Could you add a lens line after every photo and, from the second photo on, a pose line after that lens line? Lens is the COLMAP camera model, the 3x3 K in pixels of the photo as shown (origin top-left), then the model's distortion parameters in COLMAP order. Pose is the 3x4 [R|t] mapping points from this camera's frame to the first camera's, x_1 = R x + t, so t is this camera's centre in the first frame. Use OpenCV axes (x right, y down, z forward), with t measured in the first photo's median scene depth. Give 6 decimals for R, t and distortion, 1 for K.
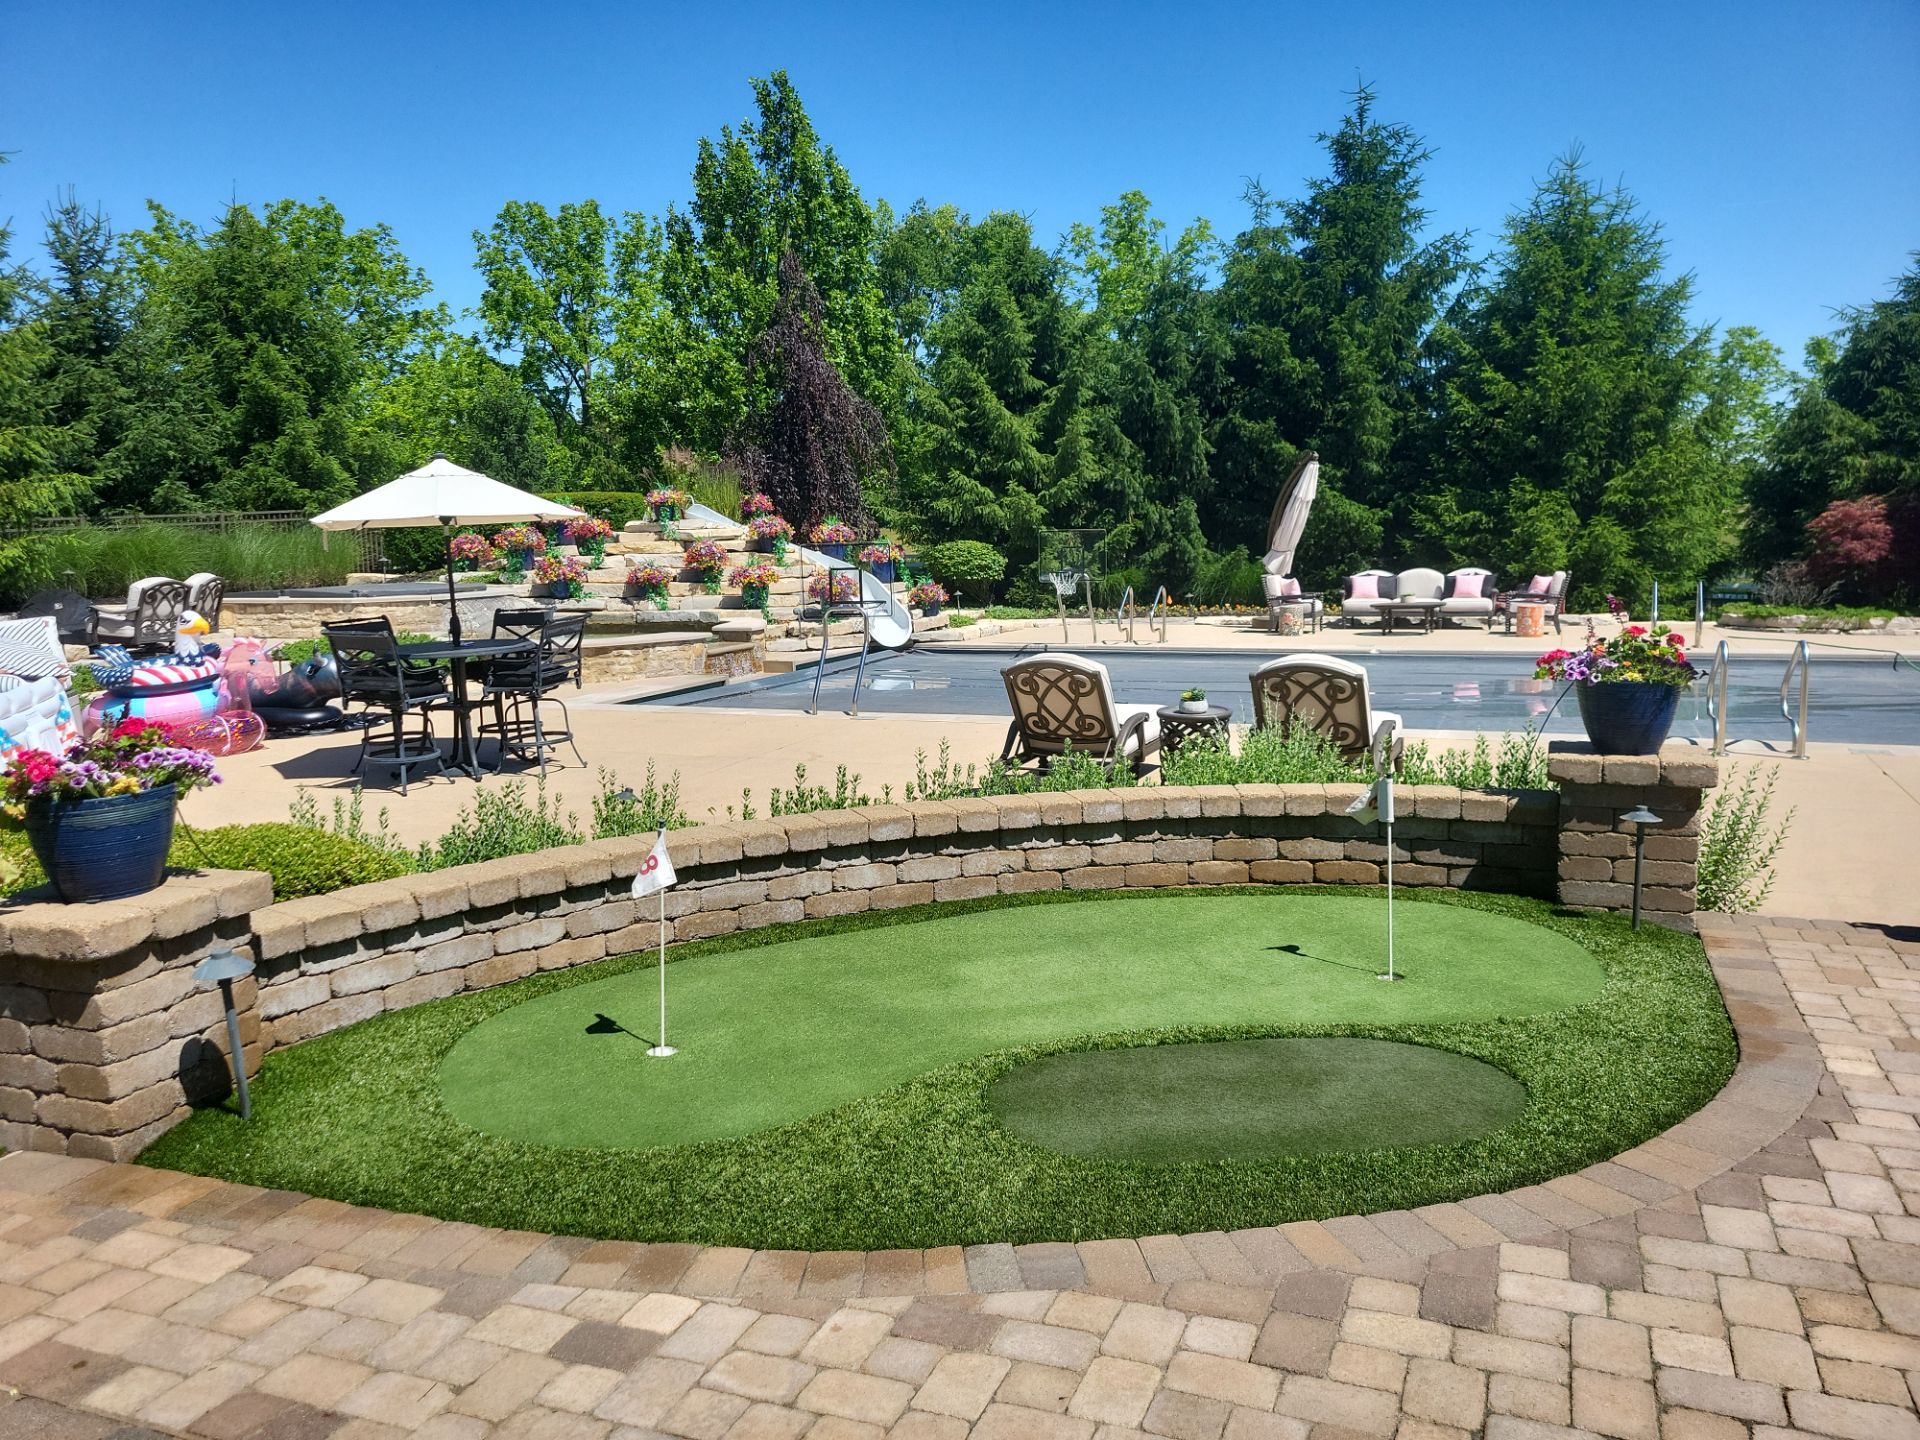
lens RADIAL K [[1444.1, 0, 946.3], [0, 1444.1, 716.4], [0, 0, 1]] dist [0.053054, -0.029323]
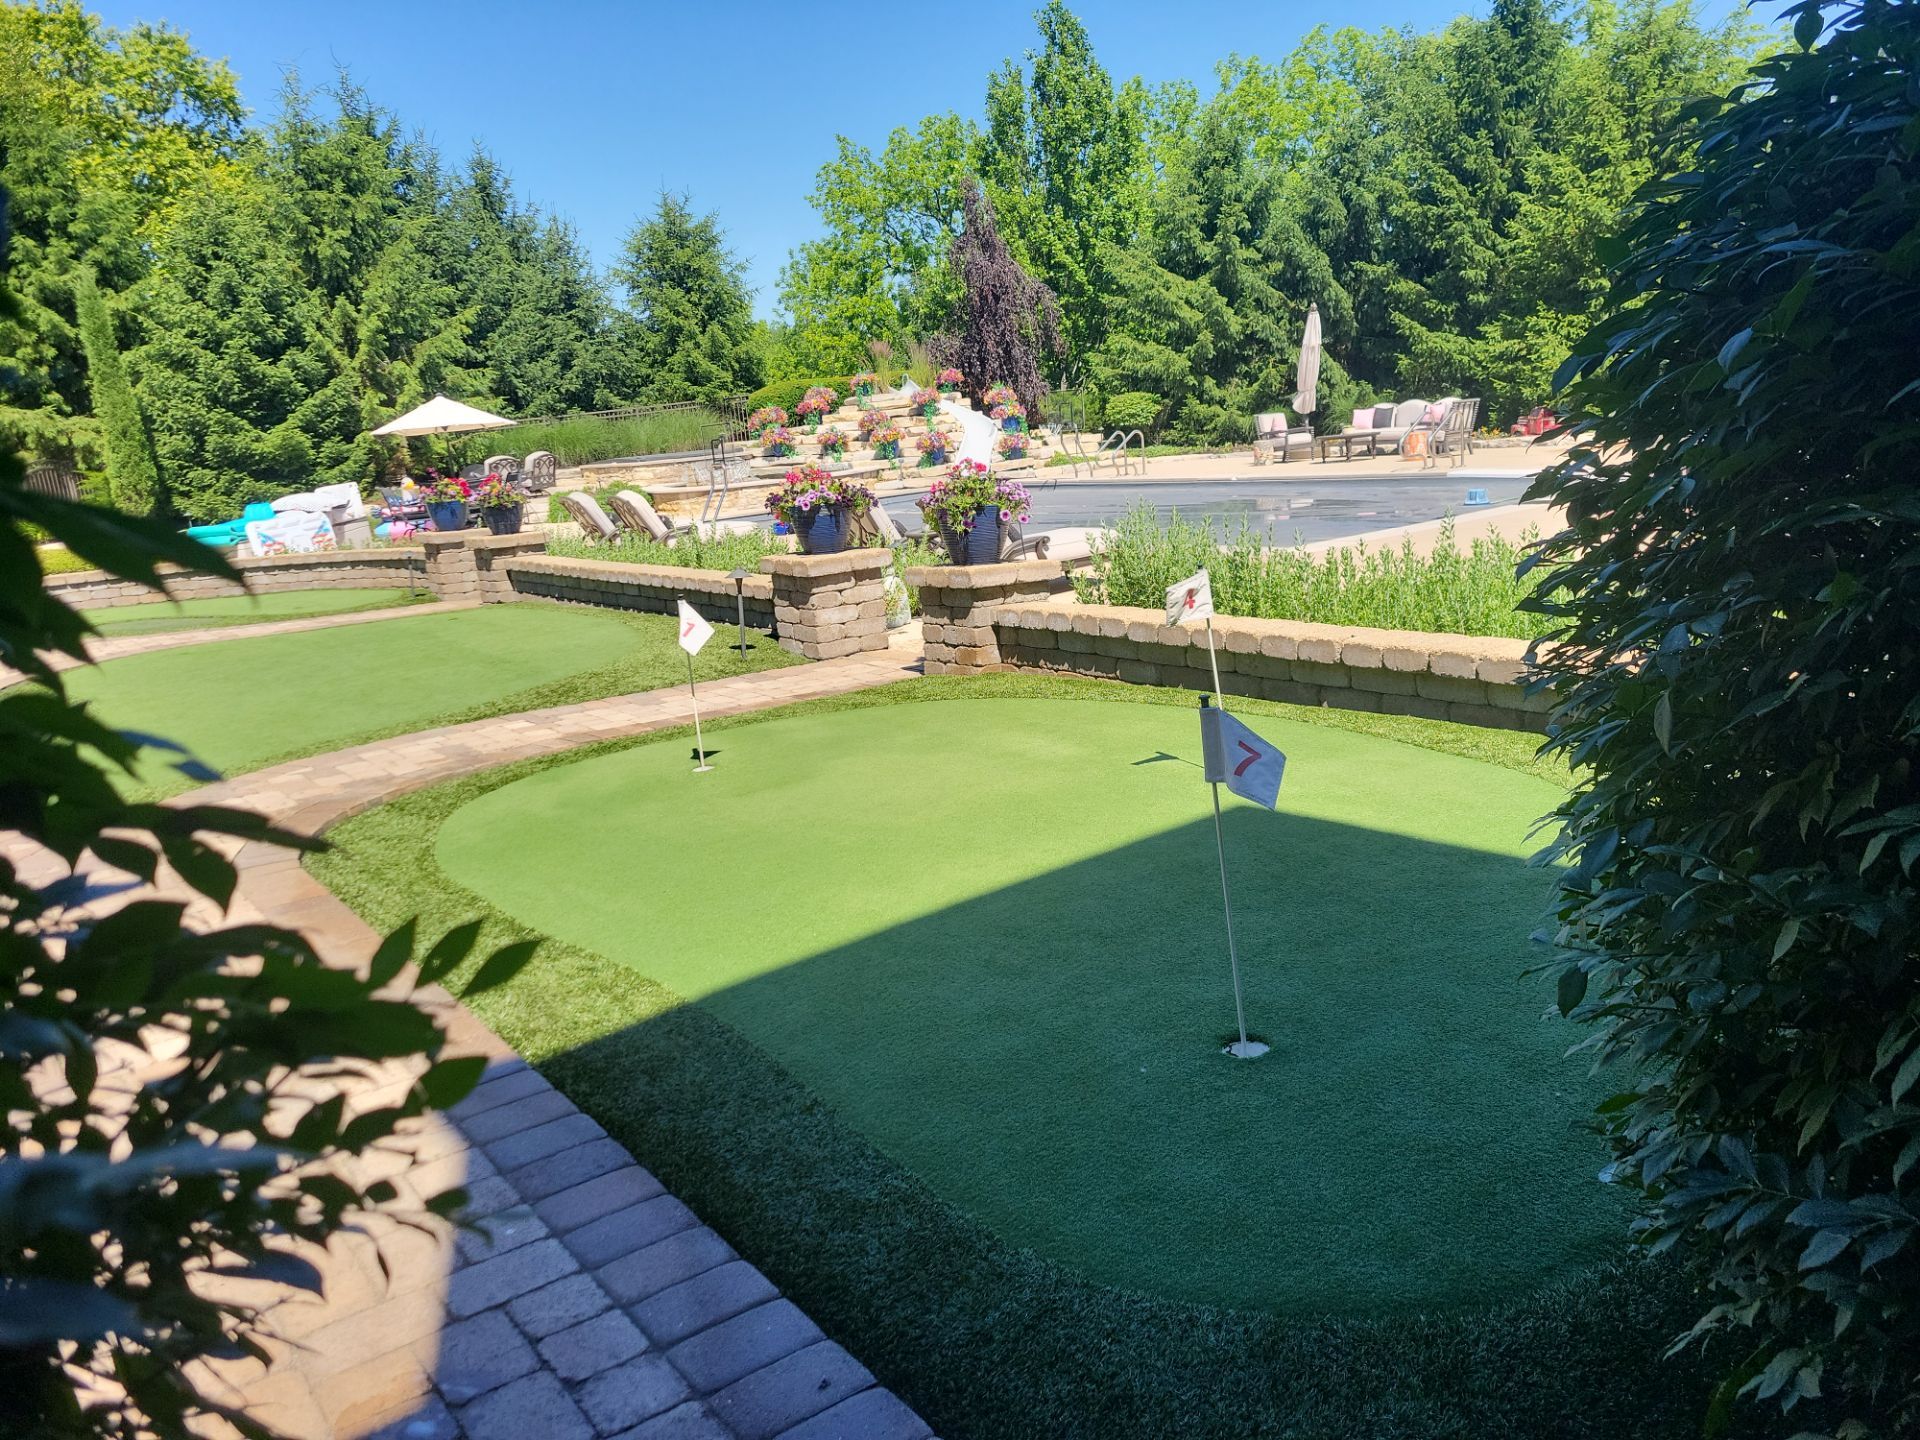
lens RADIAL K [[1444.1, 0, 973.9], [0, 1444.1, 734.1], [0, 0, 1]] dist [0.053054, -0.029323]
pose [[0.858366, 0.061337, -0.509358, 1.457488], [0.002220, 0.992374, 0.123244, 0.038029], [0.513033, -0.106920, 0.851684, -0.393051]]
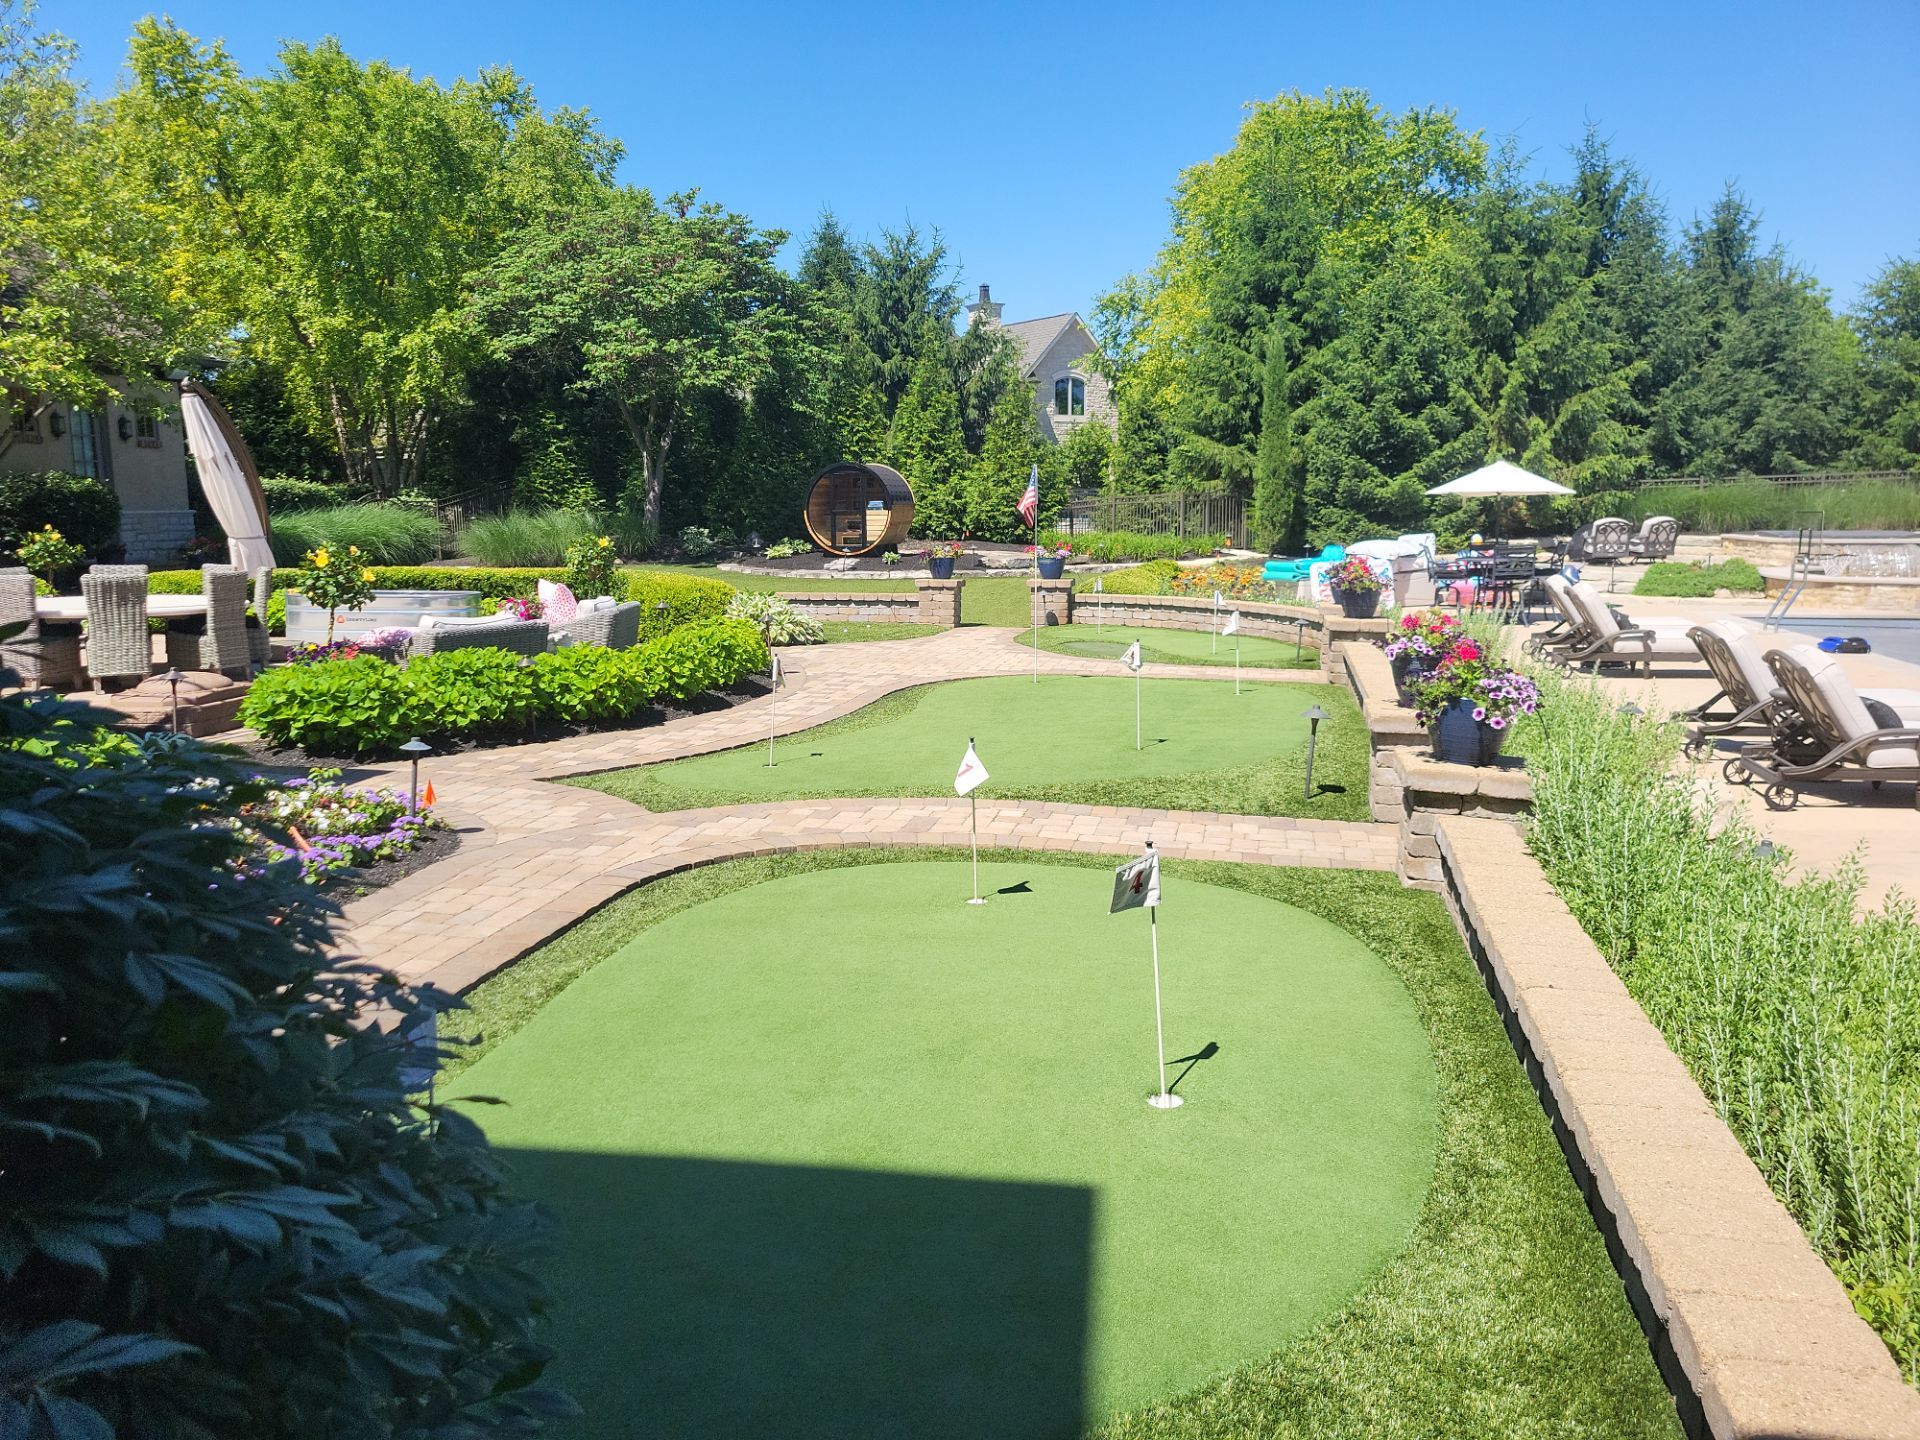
lens RADIAL K [[1444.1, 0, 958.2], [0, 1444.1, 713.6], [0, 0, 1]] dist [0.053054, -0.029323]
pose [[0.189899, 0.170419, -0.966900, 1.660143], [-0.127852, 0.980727, 0.147746, -0.044793], [0.973444, 0.095563, 0.208027, -0.102832]]
